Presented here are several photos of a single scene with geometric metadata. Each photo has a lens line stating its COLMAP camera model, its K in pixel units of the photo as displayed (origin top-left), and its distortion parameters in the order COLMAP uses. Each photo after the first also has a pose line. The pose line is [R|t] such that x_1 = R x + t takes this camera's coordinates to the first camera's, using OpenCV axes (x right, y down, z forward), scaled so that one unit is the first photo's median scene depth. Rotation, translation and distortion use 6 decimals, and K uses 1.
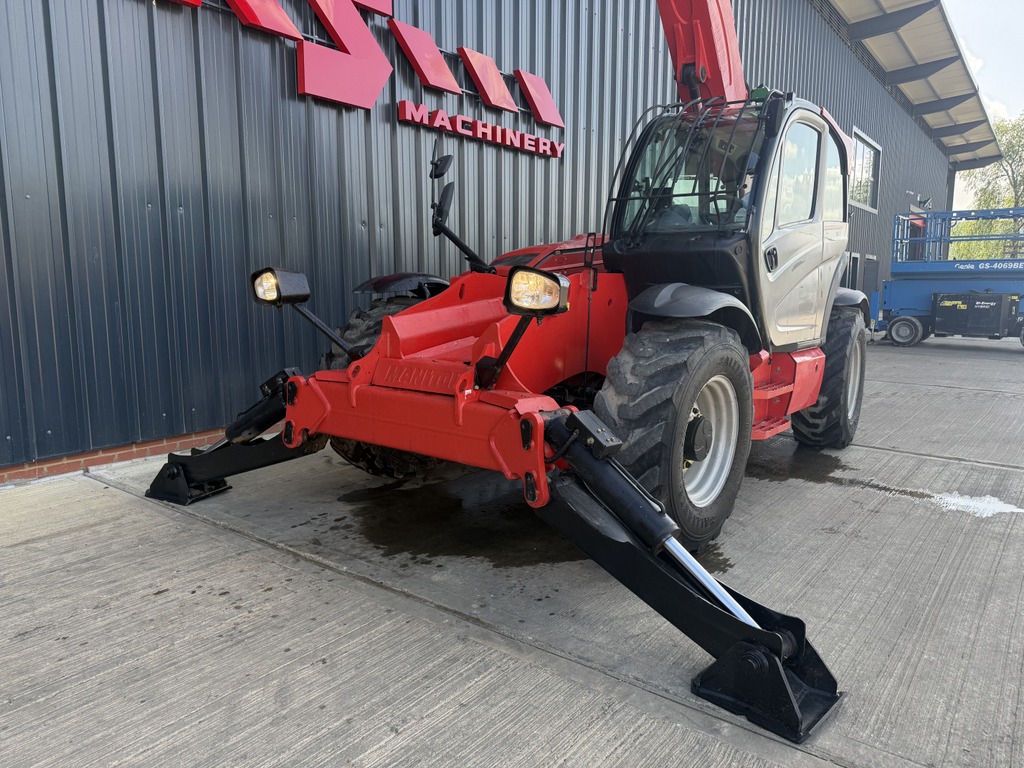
lens RADIAL K [[723.8, 0, 515.1], [0, 723.8, 379.5], [0, 0, 1]] dist [0.051103, -0.102938]
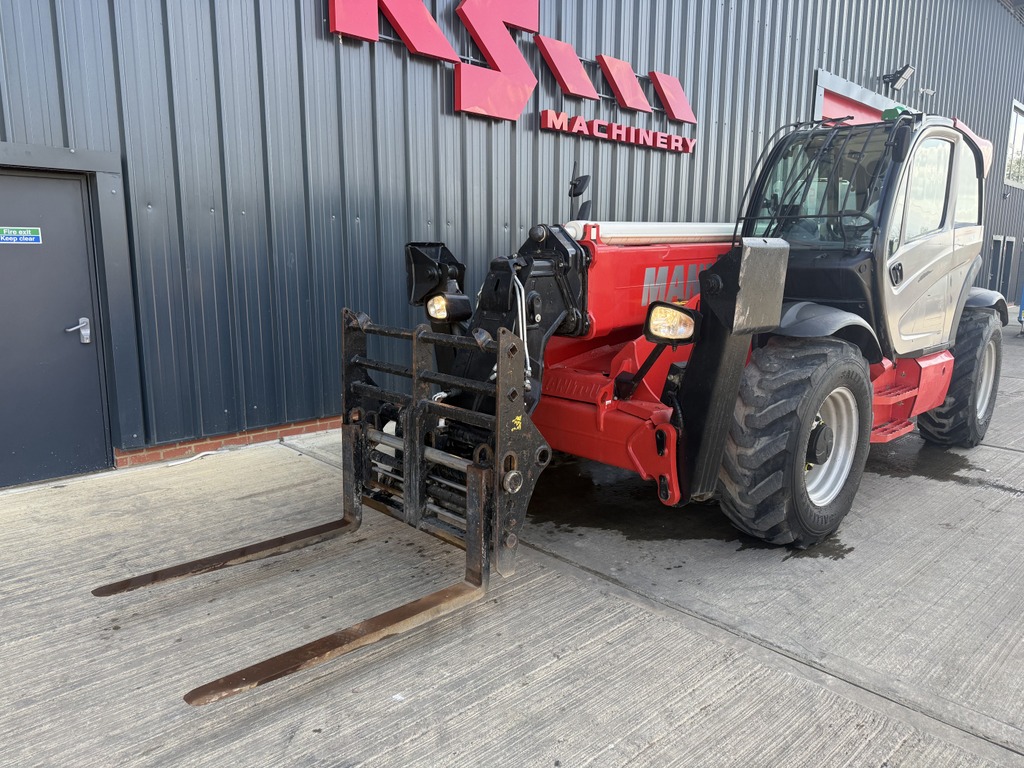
lens RADIAL K [[723.6, 0, 509.9], [0, 723.6, 385.3], [0, 0, 1]] dist [0.004564, -0.008800]
pose [[0.985816, 0.029376, -0.165241, -0.018546], [-0.023499, 0.999024, 0.037411, -0.014992], [0.166178, -0.032997, 0.985543, -0.095046]]
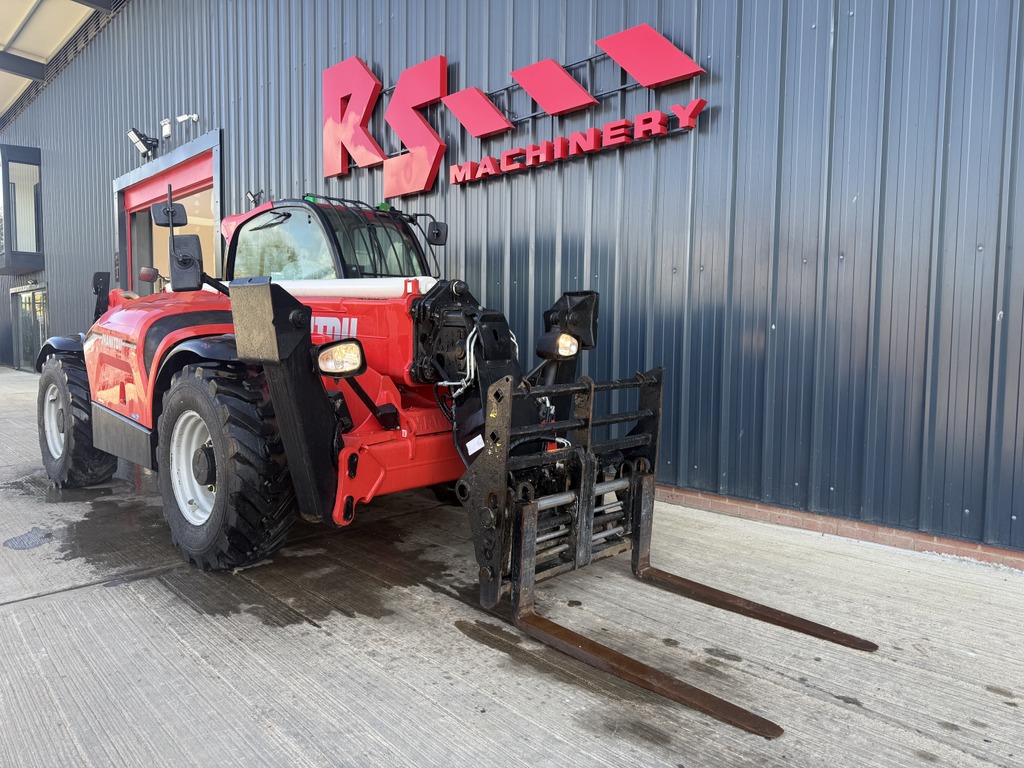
lens RADIAL K [[711.6, 0, 512.0], [0, 711.6, 384.0], [0, 0, 1]] dist [0.077348, -0.094030]
pose [[-0.165466, 0.062785, -0.984215, 1.019810], [-0.141898, 0.986072, 0.086760, -0.202640], [0.975954, 0.154014, -0.154252, 1.507510]]
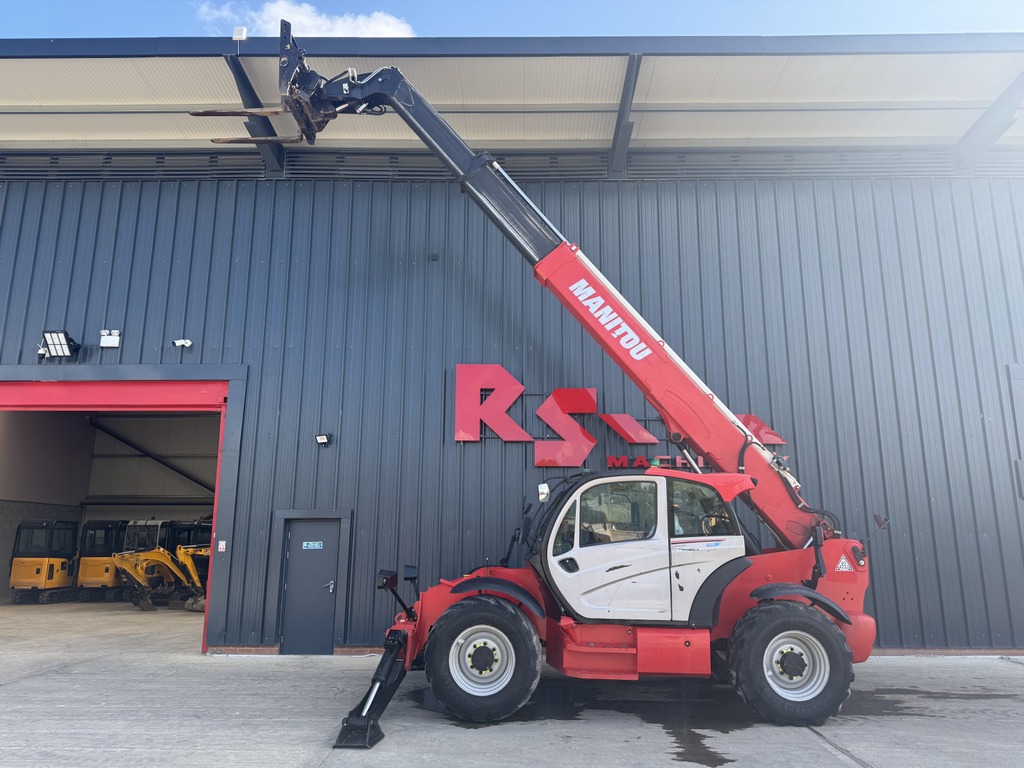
lens RADIAL K [[723.8, 0, 515.1], [0, 723.8, 379.5], [0, 0, 1]] dist [0.051103, -0.102938]
pose [[0.590828, -0.180407, -0.786368, 1.230323], [-0.126396, 0.941946, -0.311065, -0.014242], [0.796835, 0.283180, 0.533726, -0.139390]]
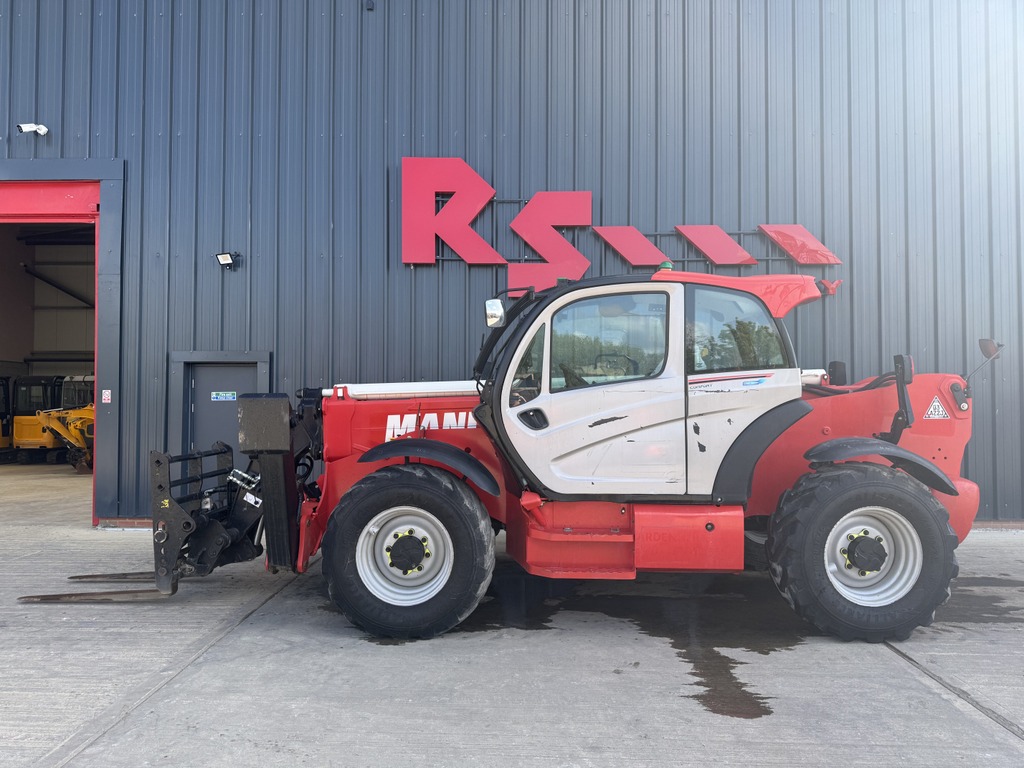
lens RADIAL K [[720.2, 0, 512.0], [0, 720.2, 384.0], [0, 0, 1]] dist [0.071259, -0.094281]
pose [[0.584511, -0.025115, -0.810997, 0.899399], [-0.108640, 0.988098, -0.108900, -0.059495], [0.804080, 0.151760, 0.574826, 0.192542]]
